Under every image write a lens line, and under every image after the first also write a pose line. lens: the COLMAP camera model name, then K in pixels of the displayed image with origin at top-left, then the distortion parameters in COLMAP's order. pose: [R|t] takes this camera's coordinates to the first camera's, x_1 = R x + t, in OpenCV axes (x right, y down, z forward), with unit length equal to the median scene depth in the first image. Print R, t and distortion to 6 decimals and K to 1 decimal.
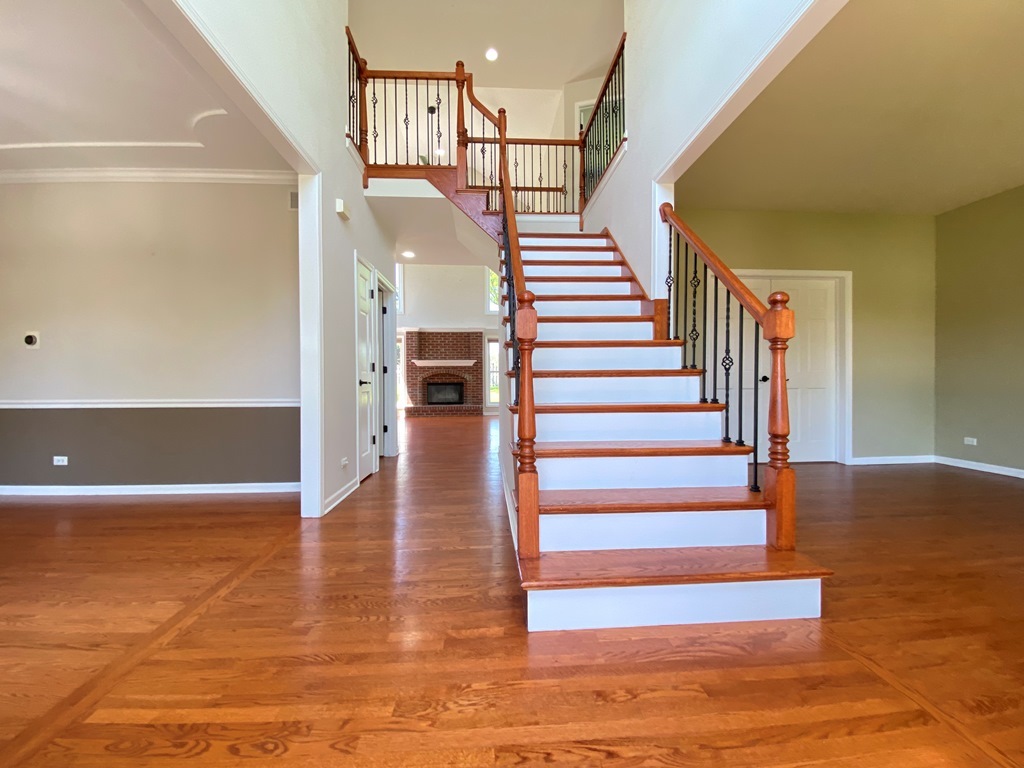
lens RADIAL K [[415.2, 0, 510.2], [0, 415.2, 384.5], [0, 0, 1]] dist [0.000472, -0.000006]
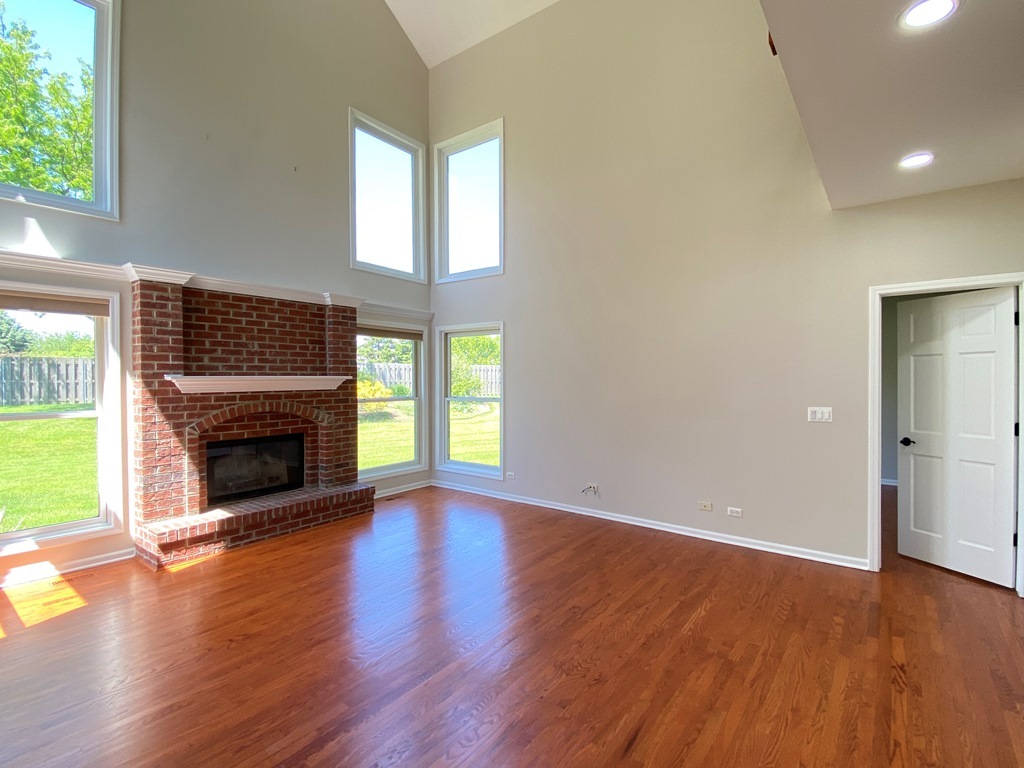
lens RADIAL K [[497.5, 0, 513.5], [0, 497.5, 378.2], [0, 0, 1]] dist [0.006077, -0.000437]
pose [[0.642764, 0.000338, 0.766064, -0.351788], [0.005901, 0.999968, -0.005392, -0.052483], [-0.766042, 0.007987, 0.642741, 0.555388]]
